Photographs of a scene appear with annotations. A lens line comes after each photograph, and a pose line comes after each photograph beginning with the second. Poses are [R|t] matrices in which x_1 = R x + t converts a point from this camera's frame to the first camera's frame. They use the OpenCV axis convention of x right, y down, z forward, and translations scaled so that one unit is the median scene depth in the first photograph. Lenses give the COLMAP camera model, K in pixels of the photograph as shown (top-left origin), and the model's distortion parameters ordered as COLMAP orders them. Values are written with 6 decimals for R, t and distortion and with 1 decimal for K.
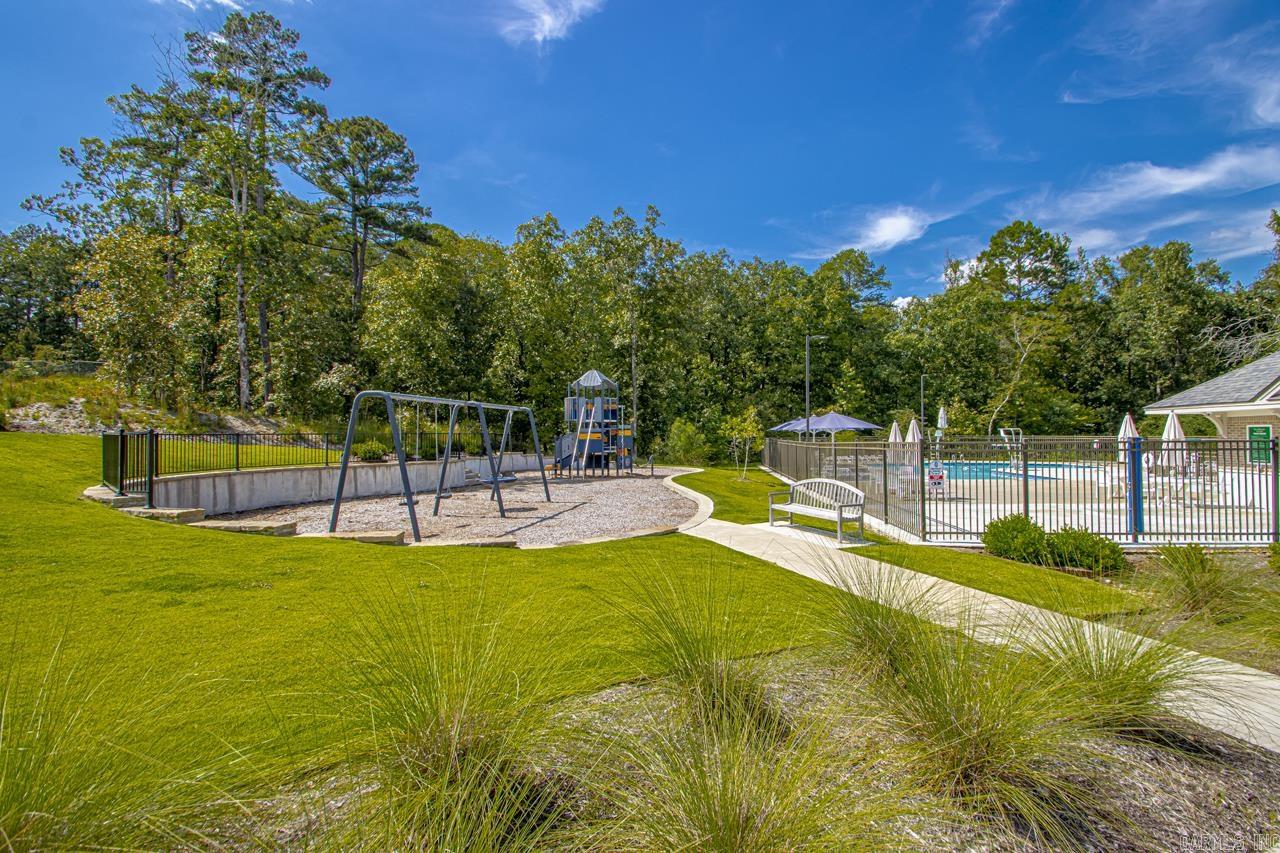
lens RADIAL K [[603.1, 0, 641.7], [0, 603.1, 424.9], [0, 0, 1]] dist [0.017339, -0.019676]
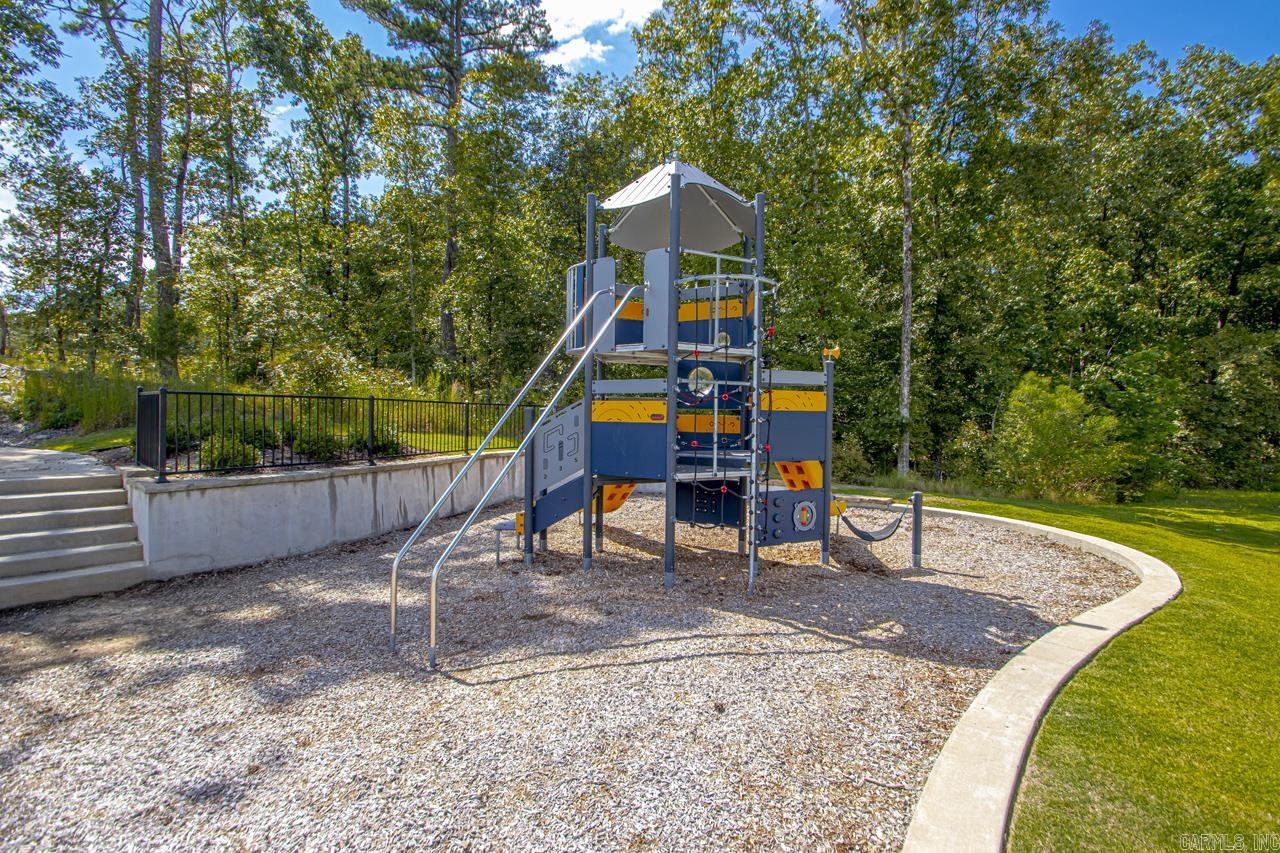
lens RADIAL K [[603.1, 0, 641.7], [0, 603.1, 424.9], [0, 0, 1]] dist [0.017339, -0.019676]
pose [[0.878022, 0.022679, -0.478082, 0.027233], [-0.008397, 0.999453, 0.031991, 0.011007], [0.478546, -0.024075, 0.877732, 0.520547]]
